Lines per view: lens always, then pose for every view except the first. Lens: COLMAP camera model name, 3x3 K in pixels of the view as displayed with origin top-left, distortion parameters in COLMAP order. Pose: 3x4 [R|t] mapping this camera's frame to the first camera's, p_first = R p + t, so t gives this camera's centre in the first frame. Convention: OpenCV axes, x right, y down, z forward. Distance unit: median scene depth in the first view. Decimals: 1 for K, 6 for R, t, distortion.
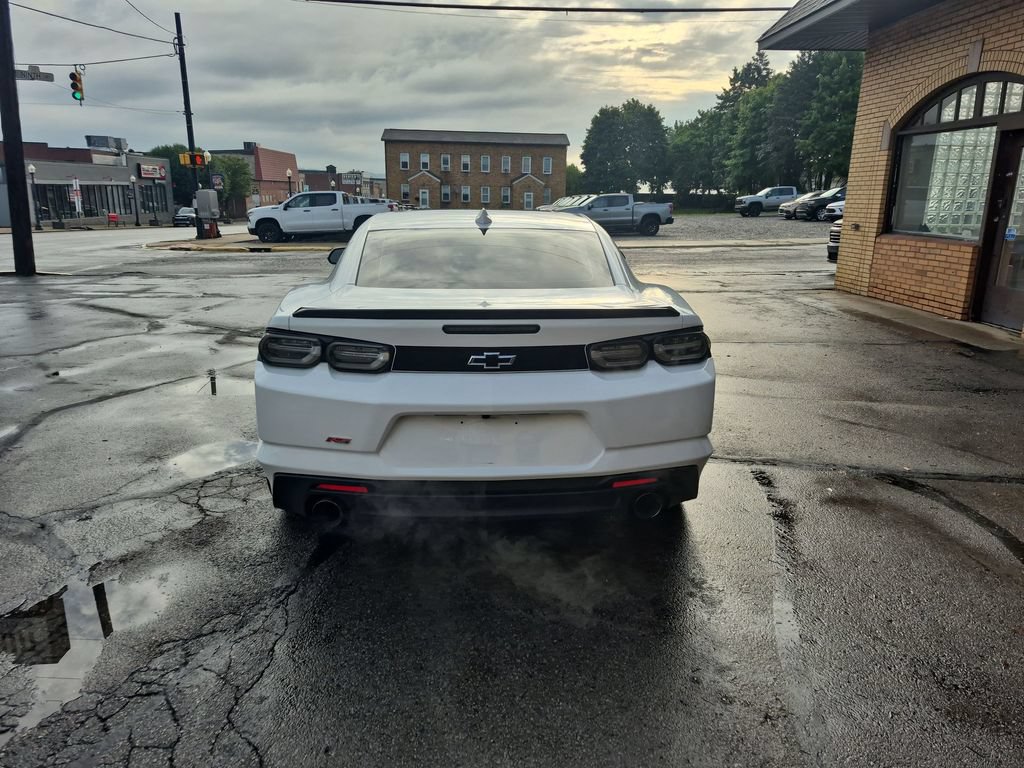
lens RADIAL K [[705.8, 0, 514.2], [0, 705.8, 382.5], [0, 0, 1]] dist [0.057024, -0.047649]
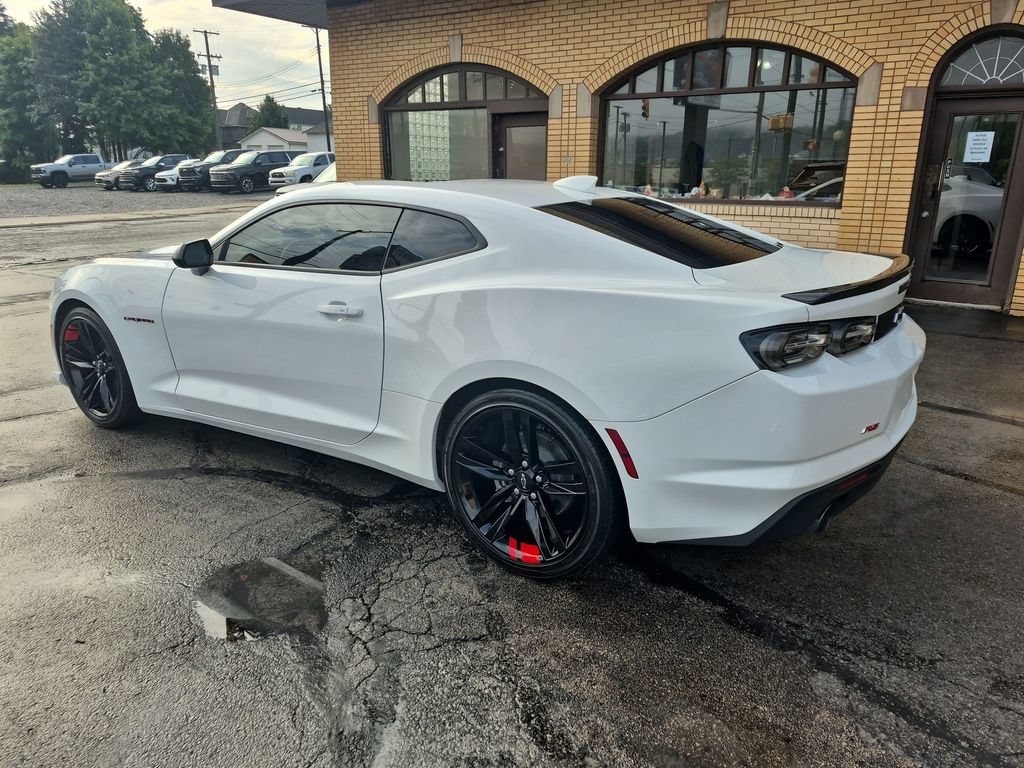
lens RADIAL K [[712.1, 0, 499.4], [0, 712.1, 375.2], [0, 0, 1]] dist [0.051658, -0.040666]
pose [[0.619360, -0.223234, 0.752702, -0.103361], [0.201922, 0.971767, 0.122052, -0.016440], [-0.758697, 0.076393, 0.646949, 0.063292]]
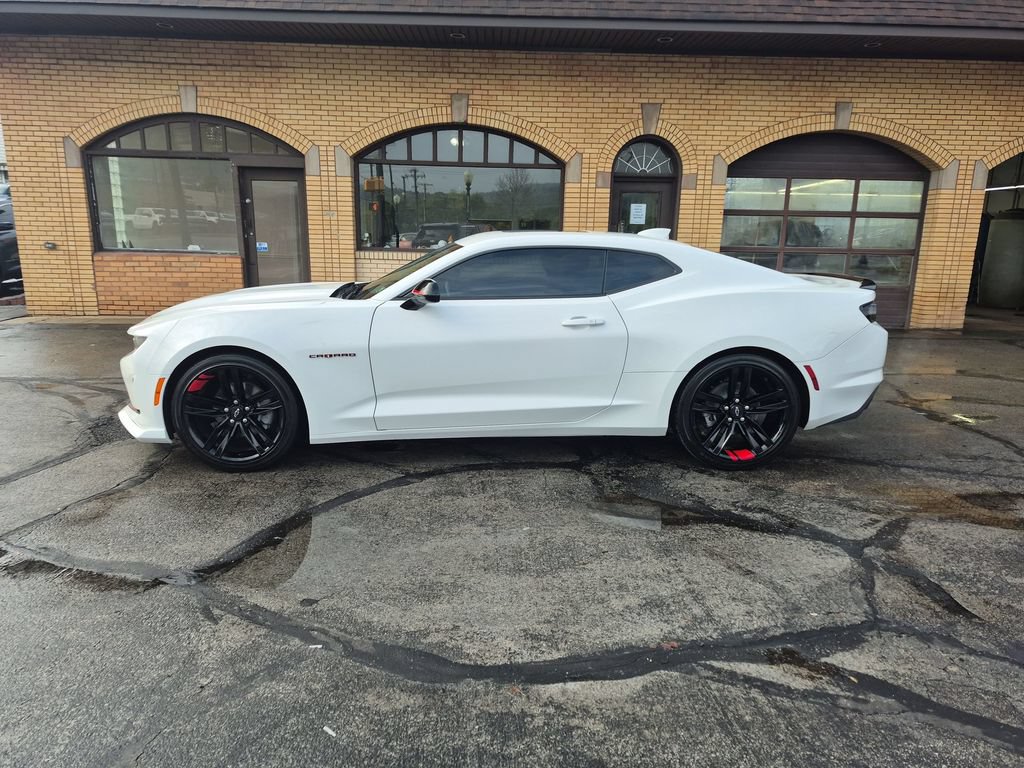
lens RADIAL K [[712.7, 0, 491.1], [0, 712.7, 389.3], [0, 0, 1]] dist [0.090178, -0.107801]
pose [[0.048642, -0.225570, 0.973012, -0.183202], [0.239566, 0.948364, 0.207879, -0.039275], [-0.969661, 0.222989, 0.100169, 0.153212]]
